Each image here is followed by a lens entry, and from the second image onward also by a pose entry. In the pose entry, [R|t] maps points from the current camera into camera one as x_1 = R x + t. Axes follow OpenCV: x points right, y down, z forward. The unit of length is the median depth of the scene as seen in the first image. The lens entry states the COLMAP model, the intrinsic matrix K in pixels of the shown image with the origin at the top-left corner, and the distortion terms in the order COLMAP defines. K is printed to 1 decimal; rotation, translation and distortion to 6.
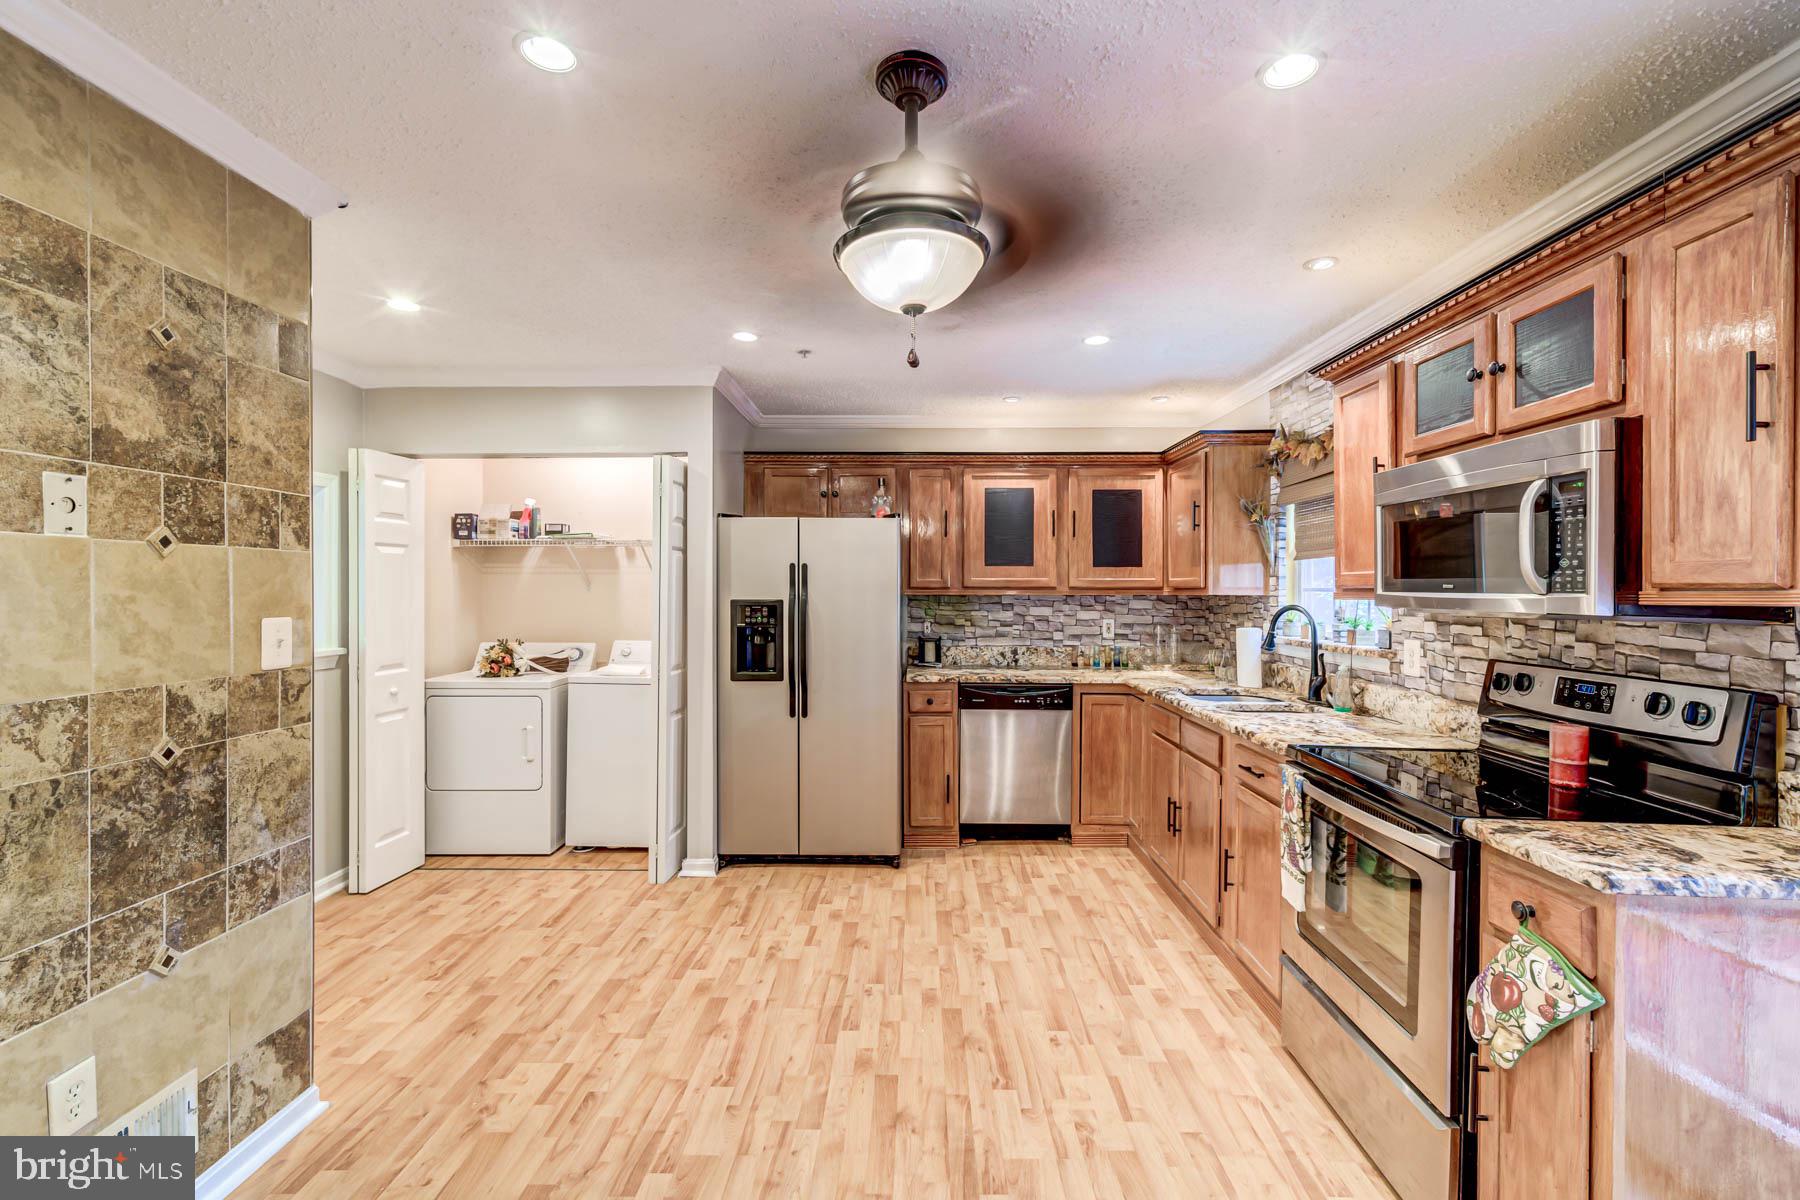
lens RADIAL K [[778.2, 0, 913.9], [0, 778.2, 590.6], [0, 0, 1]] dist [0.003234, -0.000053]
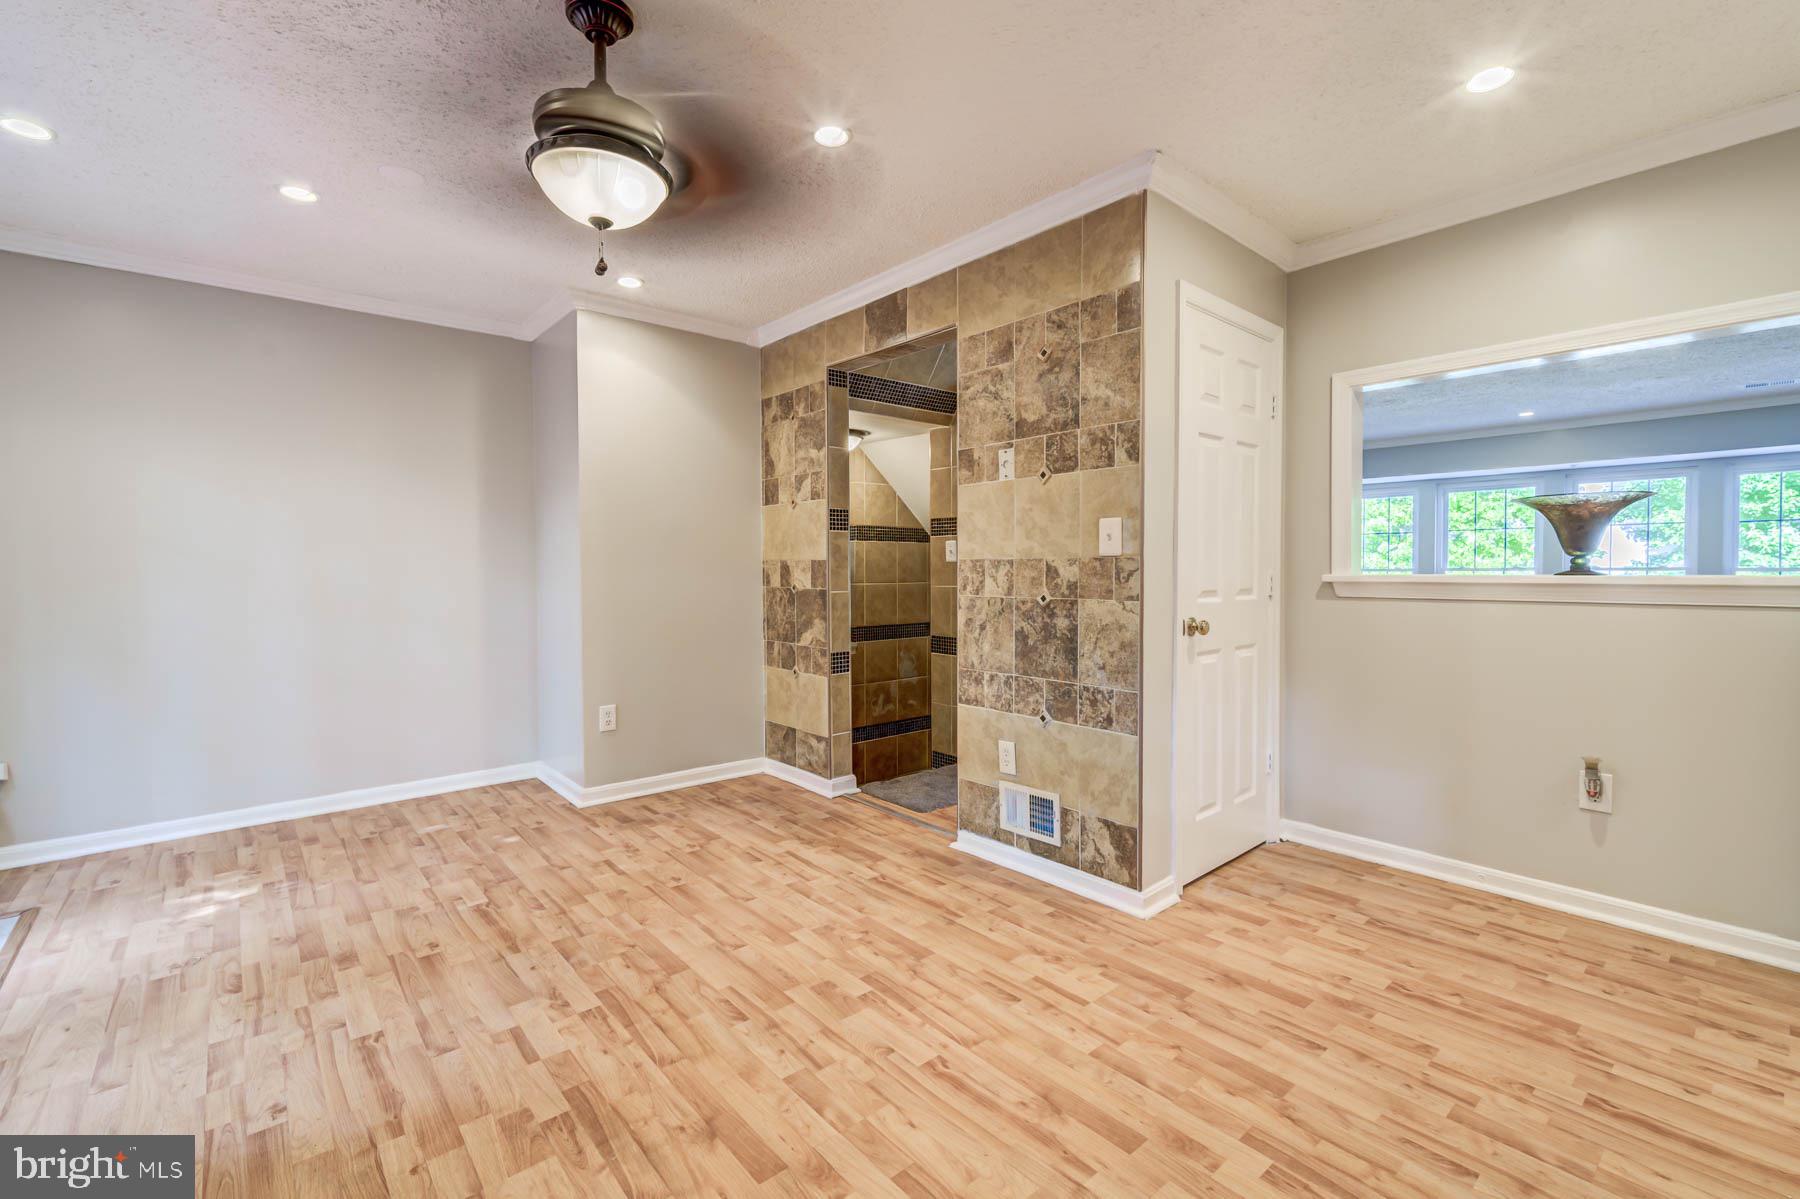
lens RADIAL K [[788.9, 0, 898.2], [0, 788.9, 584.6], [0, 0, 1]] dist [0.002718, 0.000050]
pose [[-0.756171, 0.018451, -0.654114, 0.348674], [0.004596, 0.999728, 0.022886, 0.113113], [0.654358, 0.014300, -0.756049, 1.733004]]
